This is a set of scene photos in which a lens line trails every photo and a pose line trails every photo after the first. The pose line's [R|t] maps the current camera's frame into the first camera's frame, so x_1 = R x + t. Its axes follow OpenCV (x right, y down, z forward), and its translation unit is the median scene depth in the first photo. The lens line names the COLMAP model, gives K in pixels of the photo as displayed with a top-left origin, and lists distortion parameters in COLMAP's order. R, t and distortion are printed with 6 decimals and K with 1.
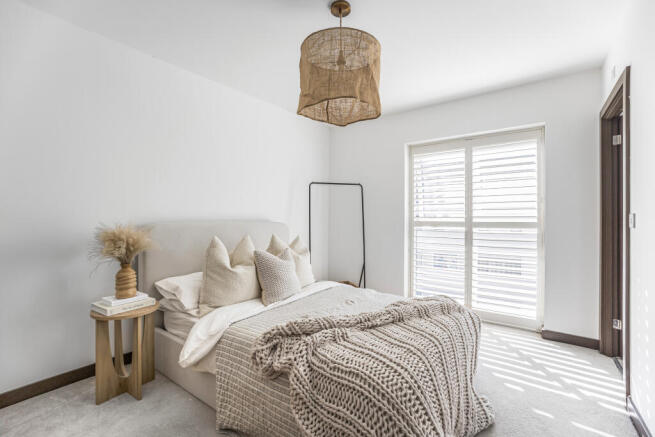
lens RADIAL K [[298.5, 0, 325.8], [0, 298.5, 215.8], [0, 0, 1]] dist [-0.009009, 0.000195]
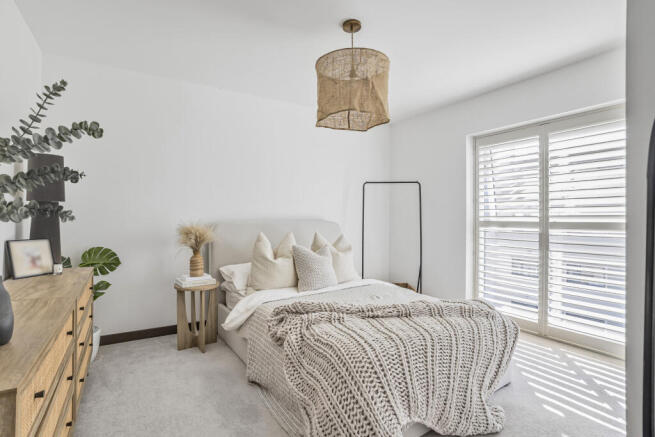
lens RADIAL K [[325.0, 0, 306.9], [0, 325.0, 216.7], [0, 0, 1]] dist [0.001082, 0.000411]
pose [[0.925355, -0.001751, -0.379097, 0.348167], [0.002802, 0.999994, 0.002222, 0.001870], [0.379091, -0.003119, 0.925354, -0.174303]]
